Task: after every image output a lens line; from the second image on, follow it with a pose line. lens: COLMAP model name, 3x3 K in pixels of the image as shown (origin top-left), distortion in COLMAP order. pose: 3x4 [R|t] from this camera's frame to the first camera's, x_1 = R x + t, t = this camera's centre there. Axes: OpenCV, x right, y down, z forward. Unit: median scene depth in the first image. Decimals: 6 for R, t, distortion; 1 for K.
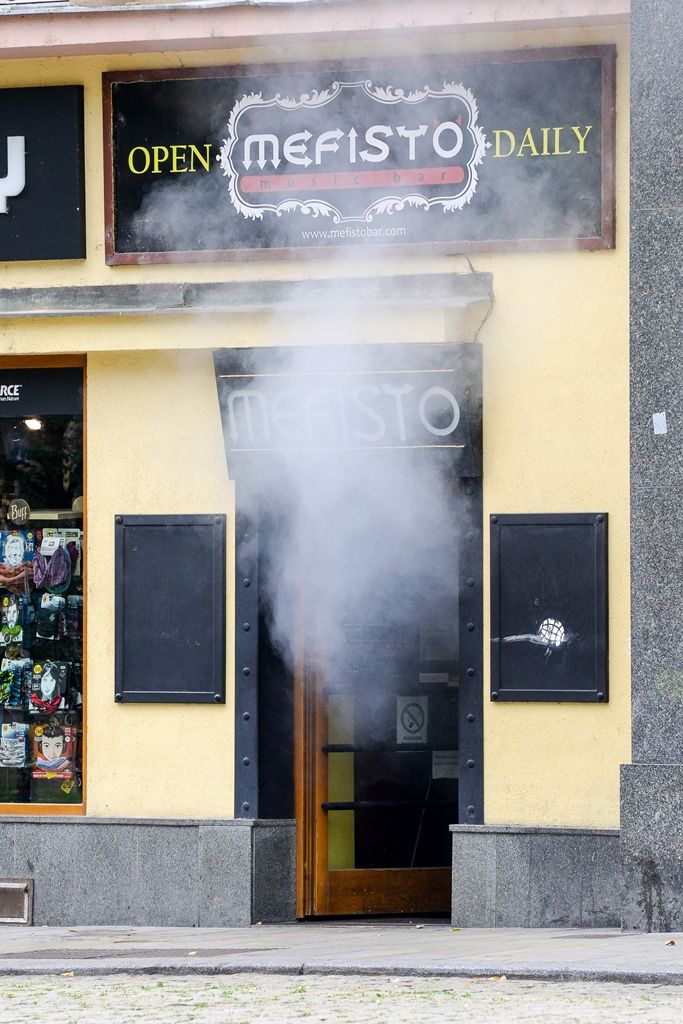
lens RADIAL K [[7128.8, 0, 341.1], [0, 7128.8, 512.0], [0, 0, 1]] dist [1.329178, 0.000000]
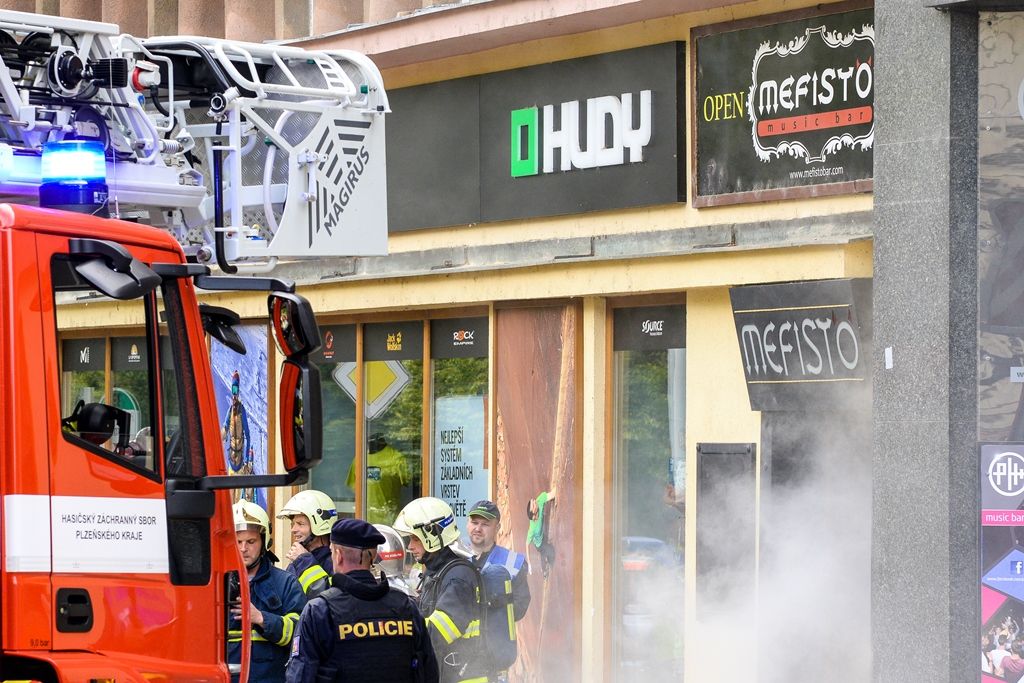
lens RADIAL K [[5356.4, 0, 511.8], [0, 5356.4, 341.9], [0, 0, 1]] dist [0.424186, 0.000000]
pose [[0.843268, -0.003735, -0.537481, 0.379400], [-0.002669, 0.999934, -0.011137, -0.005768], [0.537487, 0.010826, 0.843202, 0.319116]]
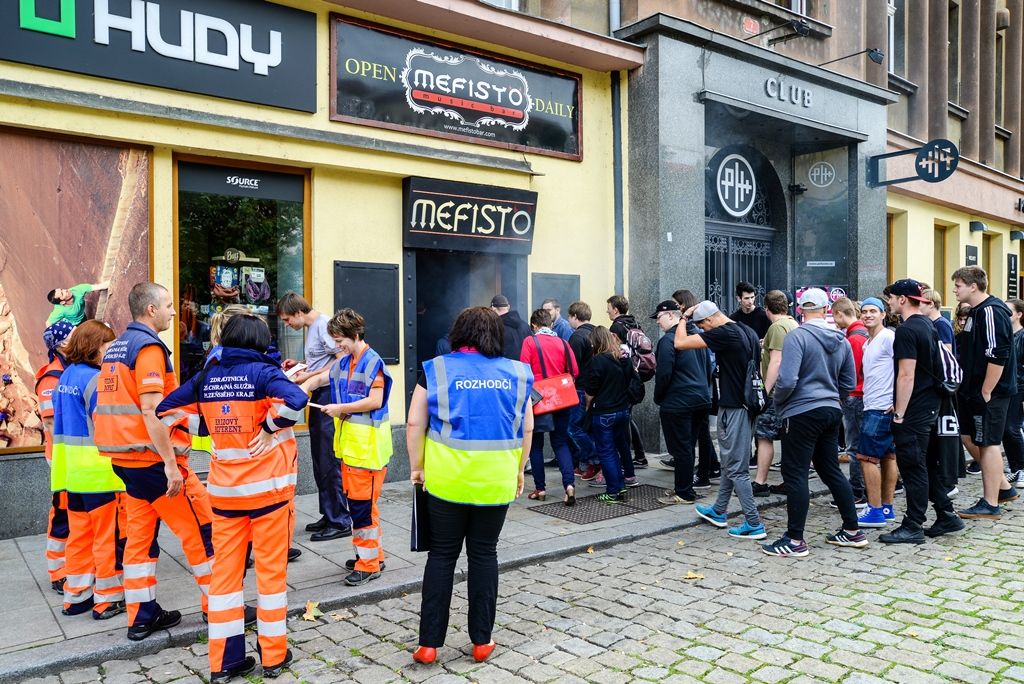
lens RADIAL K [[866.1, 0, 513.1], [0, 866.1, 340.9], [0, 0, 1]] dist [0.001933, 0.040816]
pose [[0.287149, 0.001954, 0.957884, -0.230328], [0.000355, 0.999998, -0.002146, 0.021365], [-0.957886, 0.000957, 0.287147, 0.910616]]
